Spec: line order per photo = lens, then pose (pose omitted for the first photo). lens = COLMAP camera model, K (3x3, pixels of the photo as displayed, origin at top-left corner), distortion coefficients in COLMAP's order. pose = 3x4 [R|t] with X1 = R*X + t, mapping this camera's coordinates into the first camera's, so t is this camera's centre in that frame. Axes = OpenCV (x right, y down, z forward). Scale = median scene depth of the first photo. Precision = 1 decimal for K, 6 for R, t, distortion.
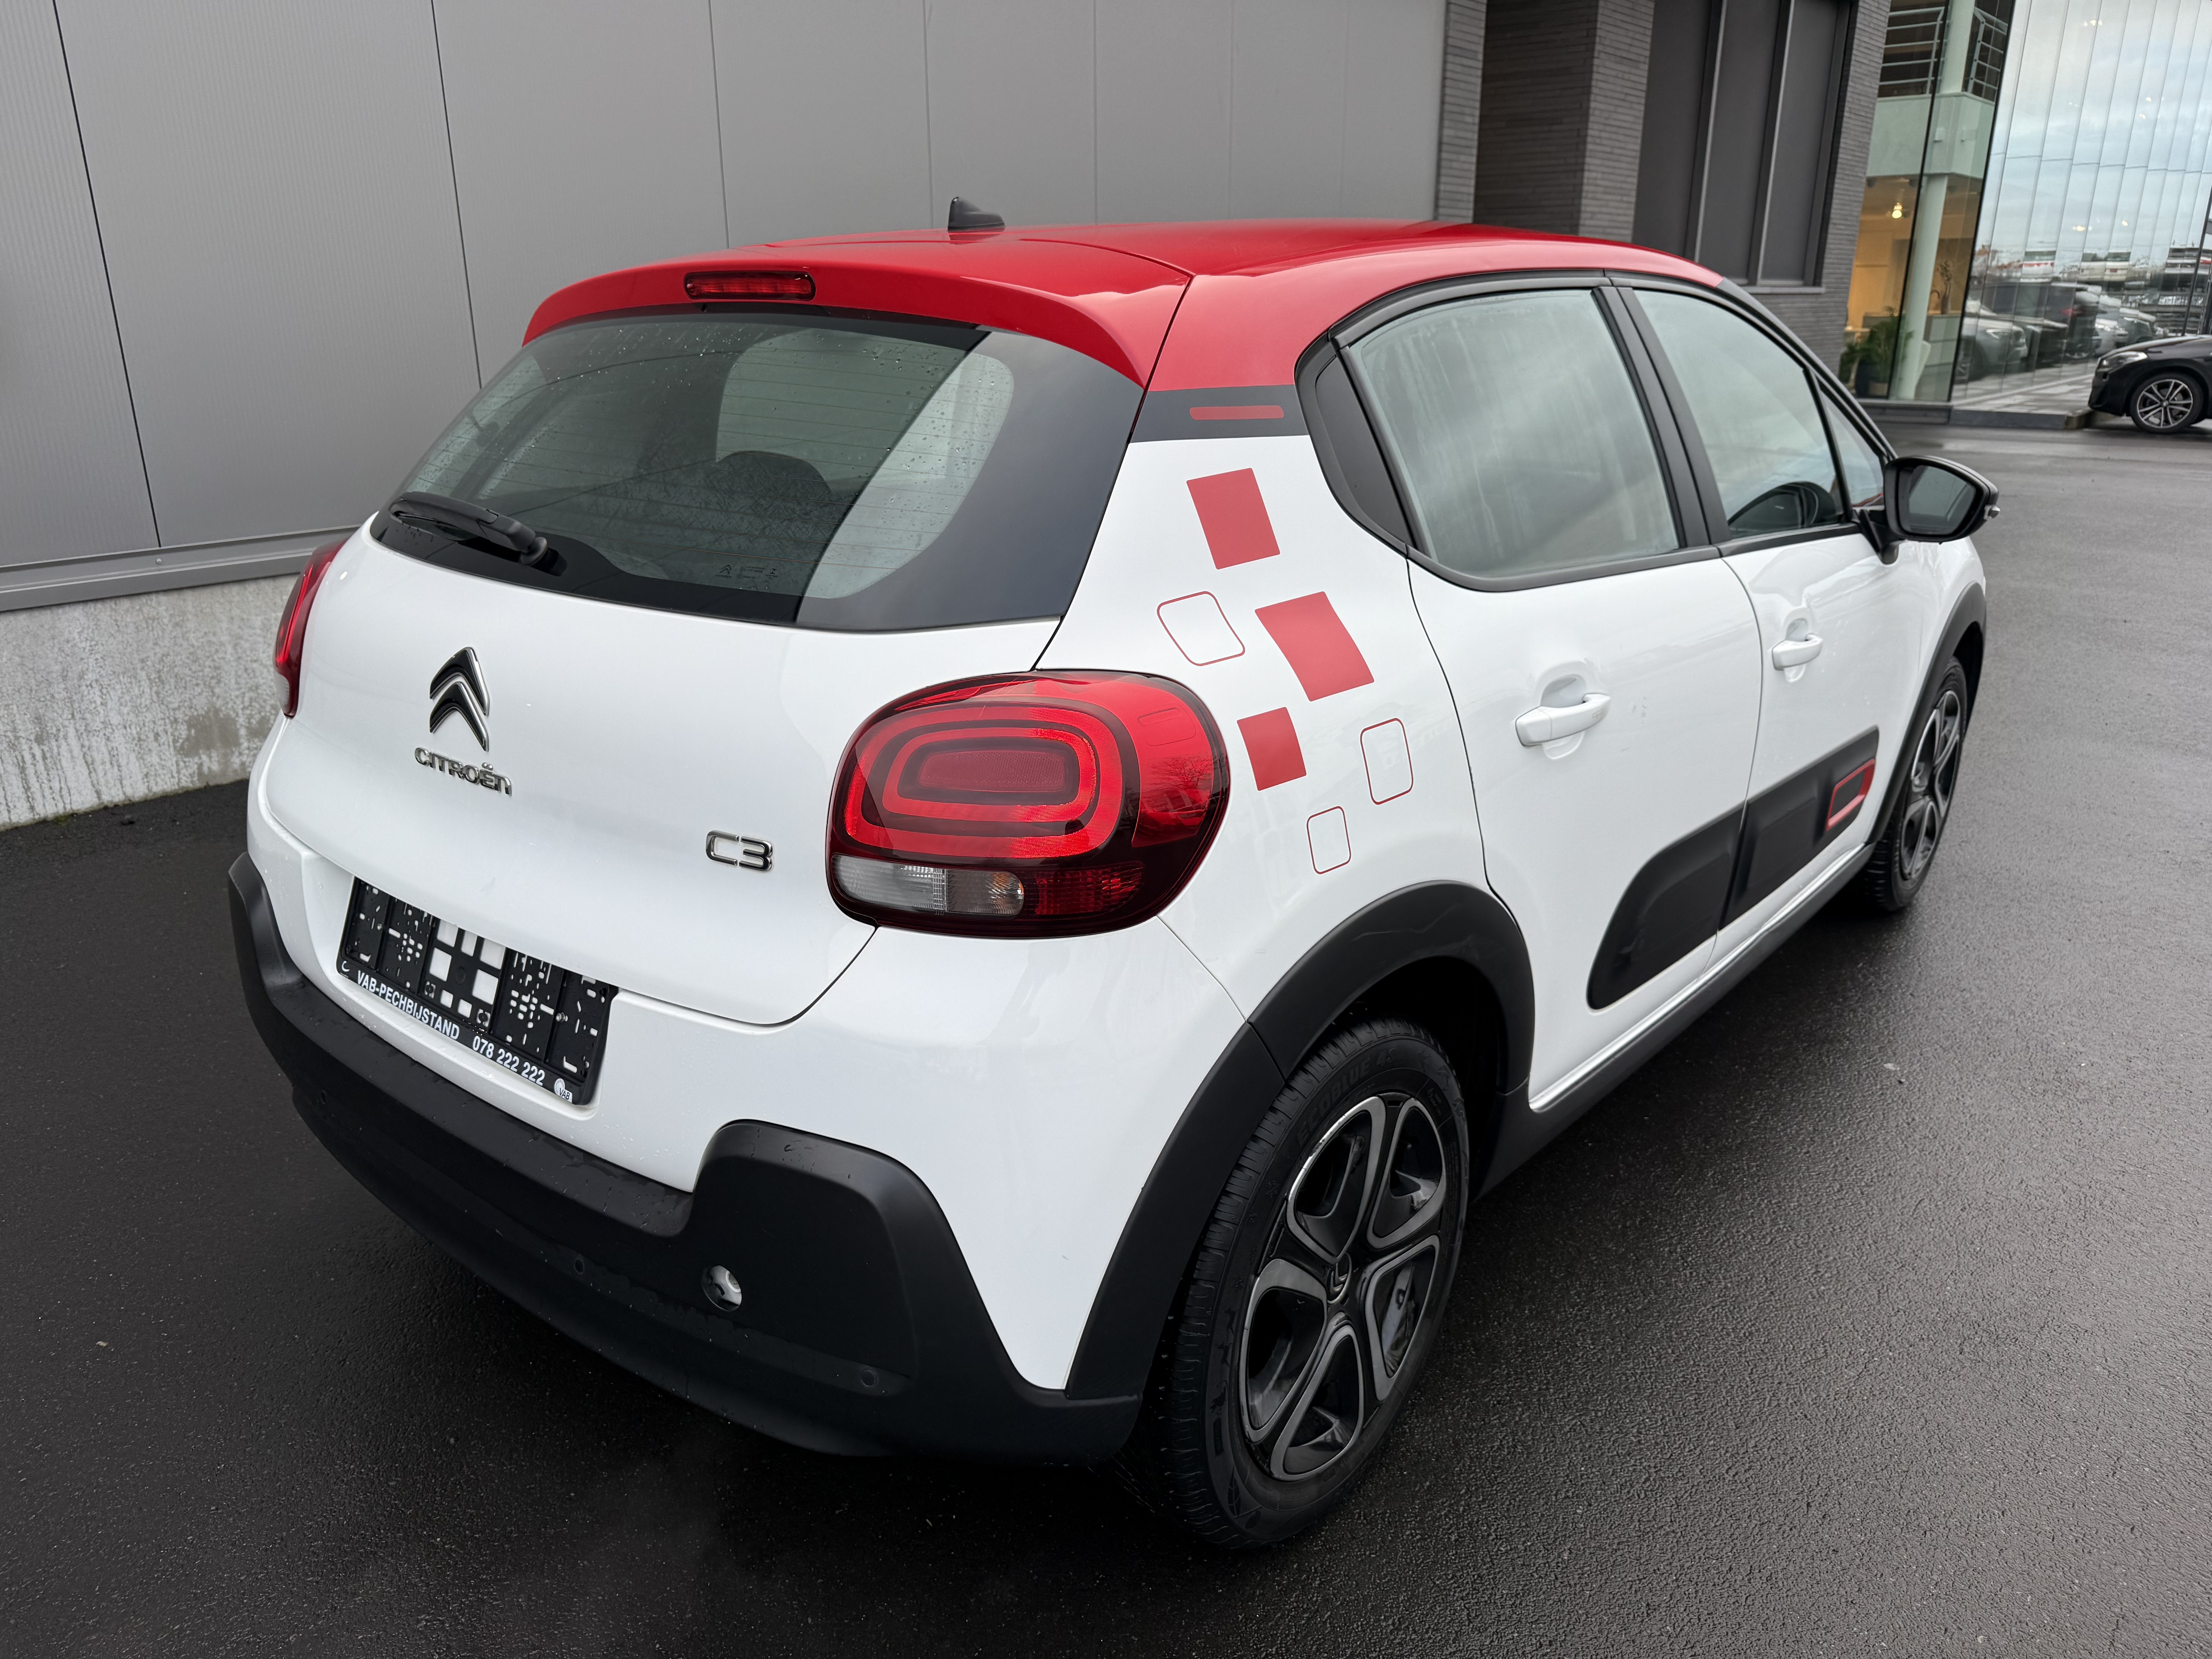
lens RADIAL K [[1586.0, 0, 1105.5], [0, 1586.0, 848.5], [0, 0, 1]] dist [0.022001, -0.045420]
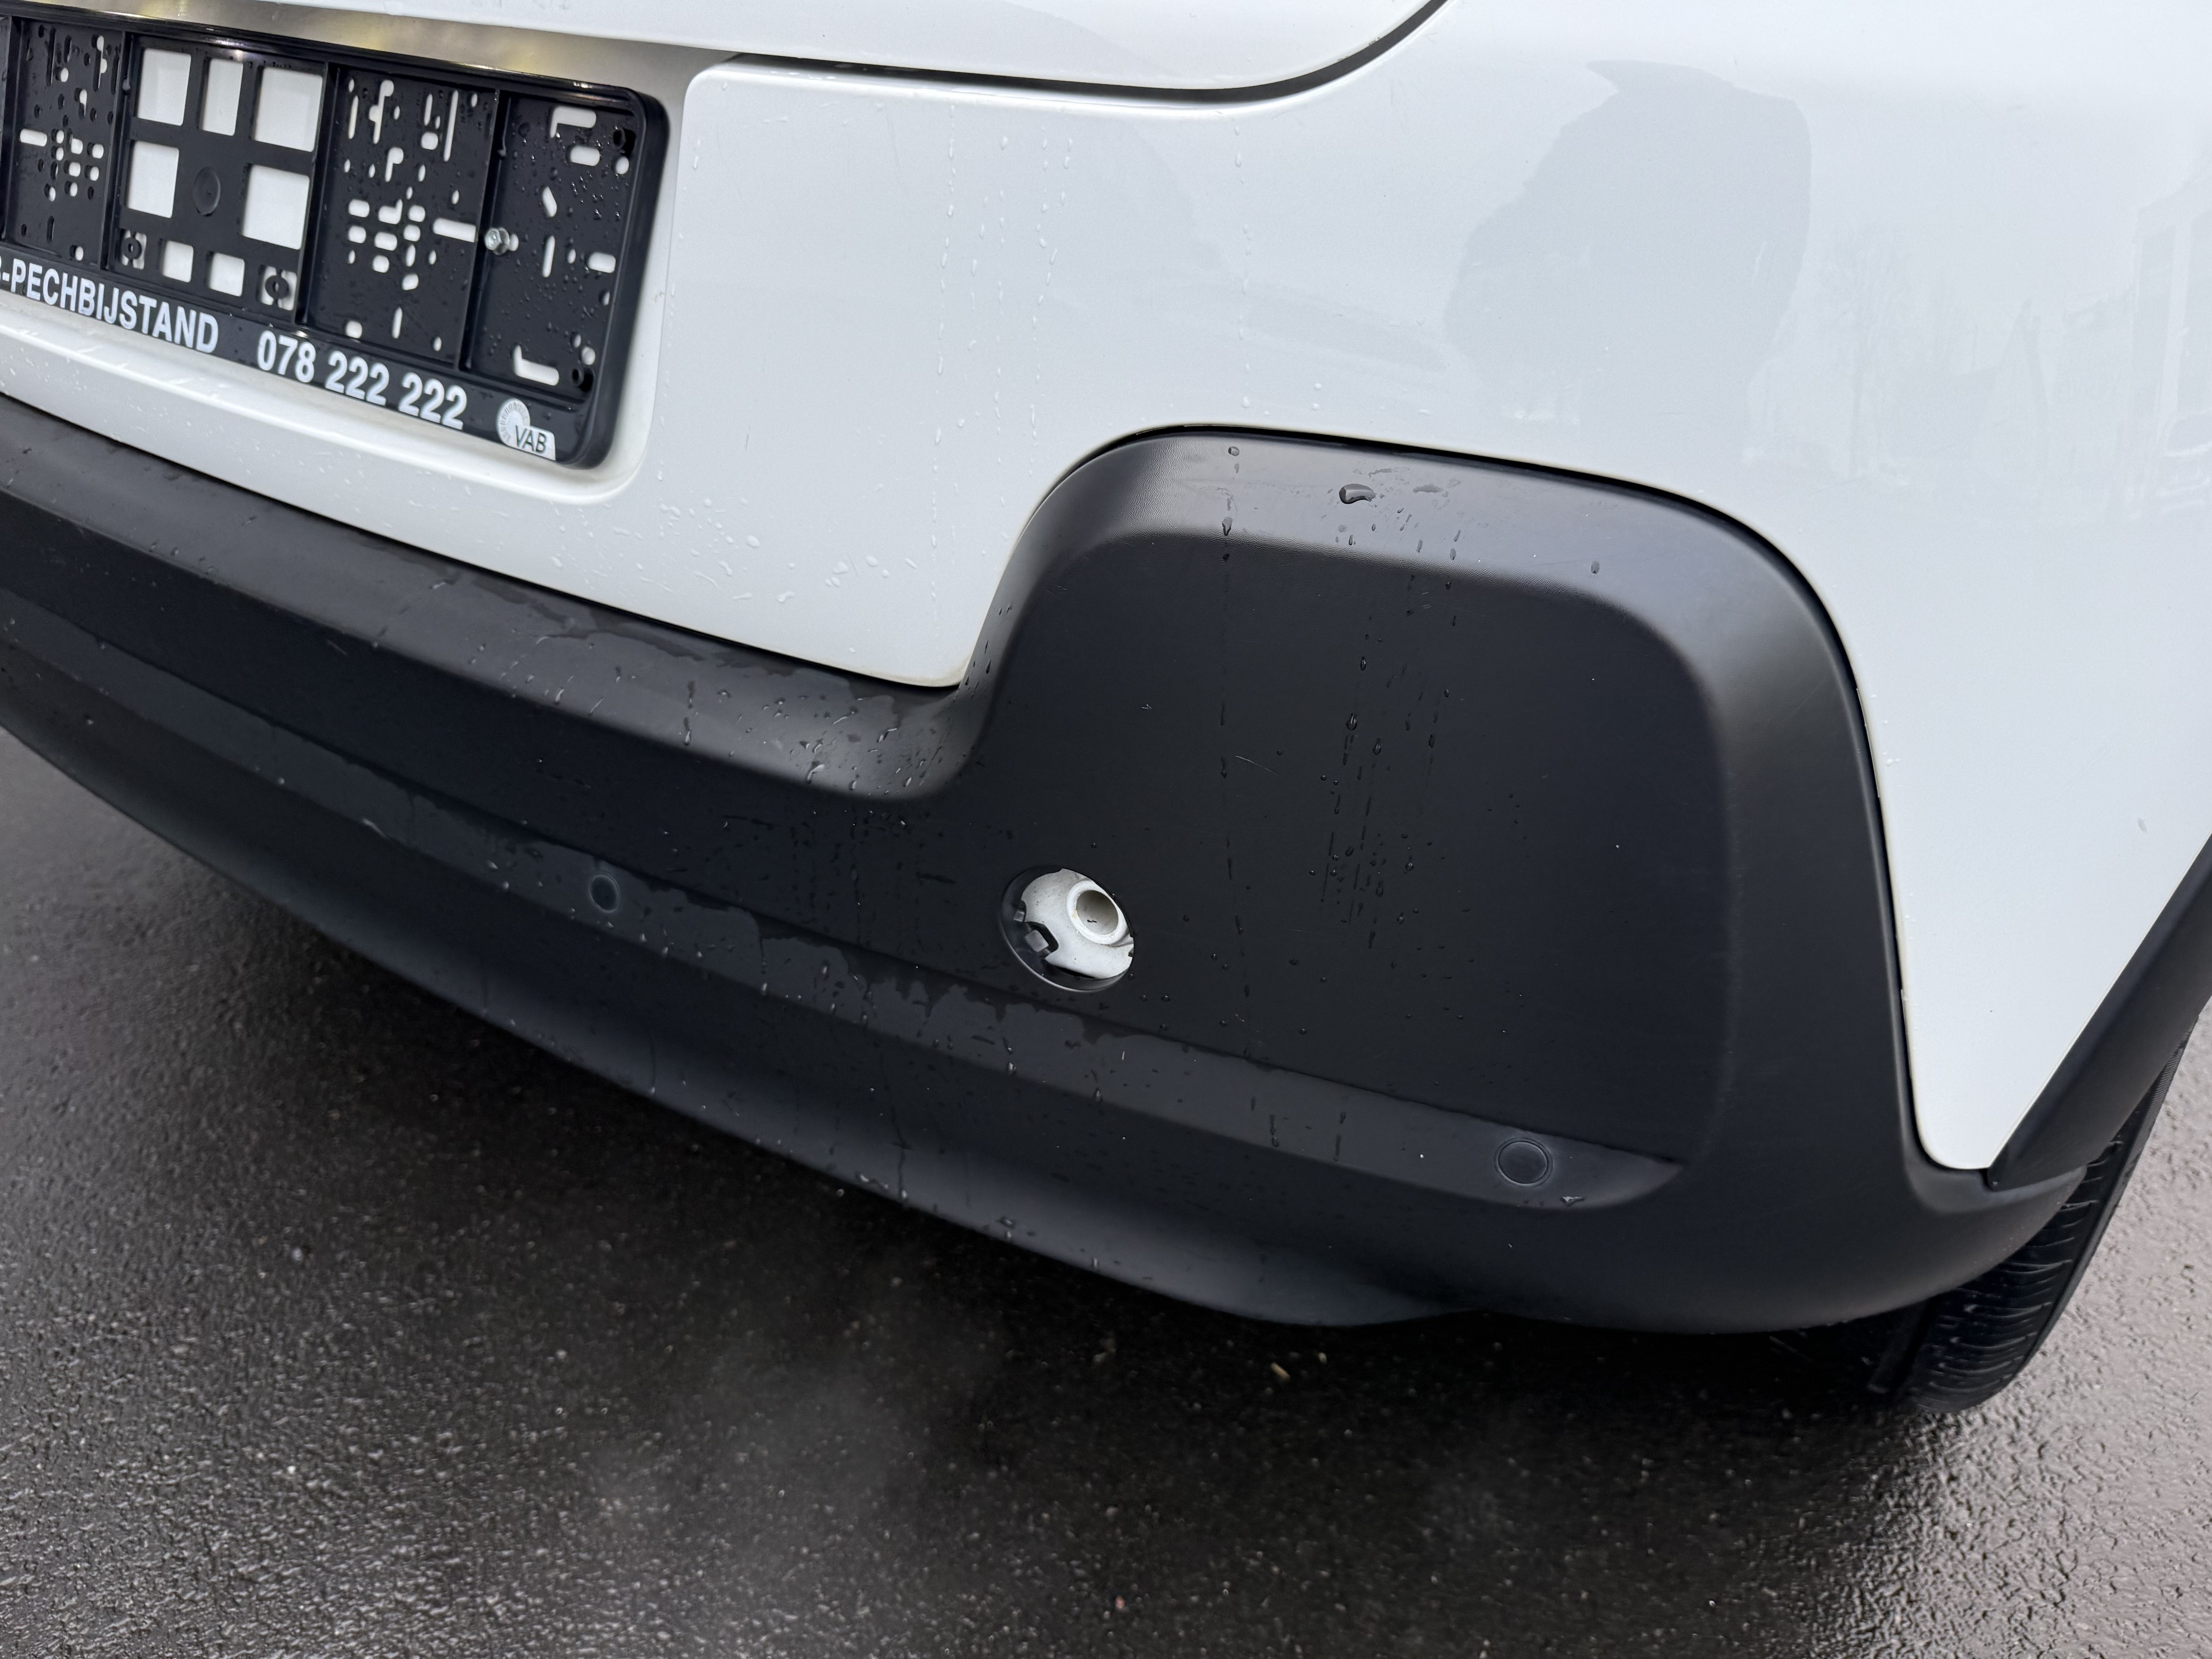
lens RADIAL K [[1586.0, 0, 1129.4], [0, 1586.0, 875.2], [0, 0, 1]] dist [0.022001, -0.045420]
pose [[0.992579, -0.016550, 0.120472, -0.237788], [-0.009397, 0.977294, 0.211681, 0.166144], [-0.121240, -0.211242, 0.969885, 0.577265]]
